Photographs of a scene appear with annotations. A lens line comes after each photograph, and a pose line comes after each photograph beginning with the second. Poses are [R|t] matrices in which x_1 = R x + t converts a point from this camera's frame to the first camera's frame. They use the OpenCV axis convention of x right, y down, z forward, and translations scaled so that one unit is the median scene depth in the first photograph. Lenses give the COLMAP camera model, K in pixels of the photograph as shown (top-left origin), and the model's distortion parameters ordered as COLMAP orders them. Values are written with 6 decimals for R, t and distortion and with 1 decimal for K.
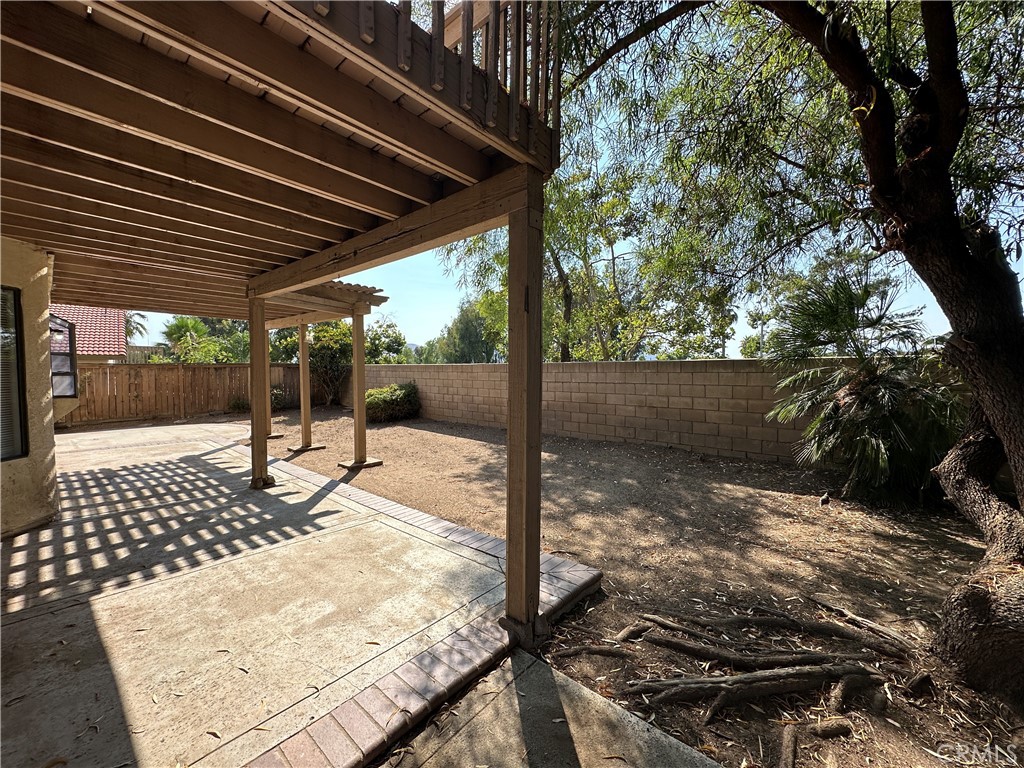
lens RADIAL K [[409.1, 0, 511.6], [0, 409.1, 385.6], [0, 0, 1]] dist [-0.003661, 0.000797]
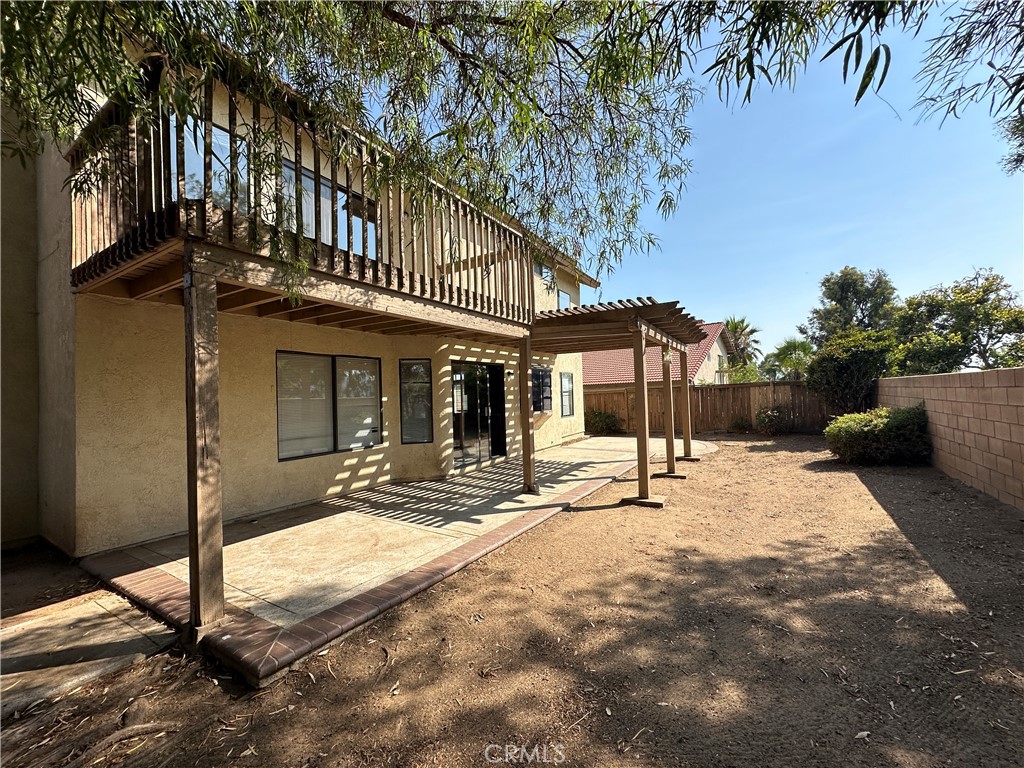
lens RADIAL K [[409.1, 0, 511.6], [0, 409.1, 385.6], [0, 0, 1]] dist [-0.003661, 0.000797]
pose [[0.162390, -0.031529, -0.986223, 0.828410], [-0.009098, 0.999399, -0.033448, -0.038704], [0.986685, 0.014404, 0.162006, 1.043129]]
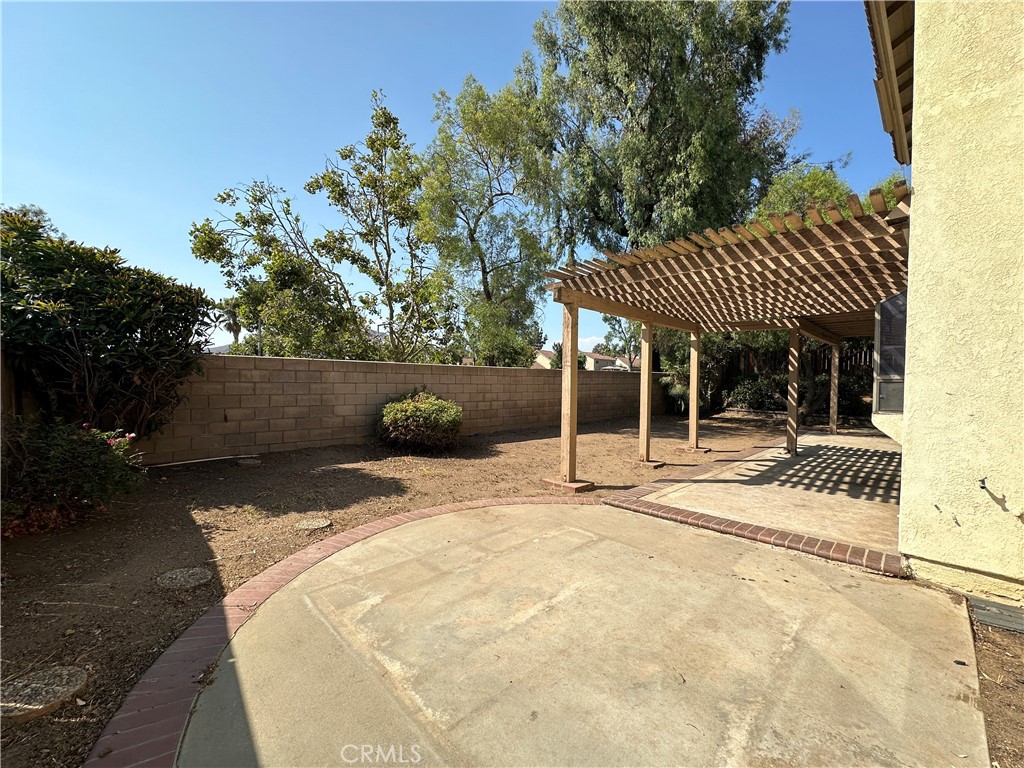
lens RADIAL K [[409.1, 0, 511.6], [0, 409.1, 385.6], [0, 0, 1]] dist [-0.003661, 0.000797]
pose [[0.098036, -0.018985, 0.995002, -3.043071], [0.024535, 0.999560, 0.016655, -0.074672], [-0.994880, 0.022779, 0.098459, 2.604499]]
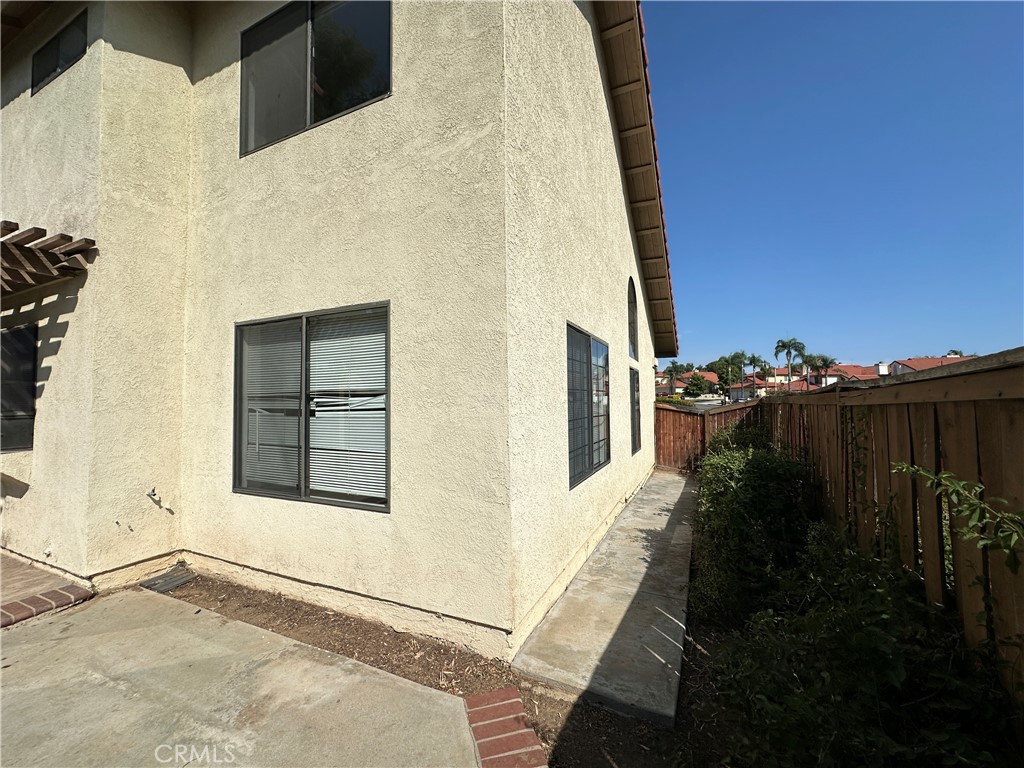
lens RADIAL K [[409.1, 0, 511.6], [0, 409.1, 385.6], [0, 0, 1]] dist [-0.003661, 0.000797]
pose [[-0.960599, -0.007787, -0.277830, -2.805555], [-0.007589, 0.999970, -0.001788, -0.129272], [0.277835, 0.000391, -0.960629, 3.024672]]
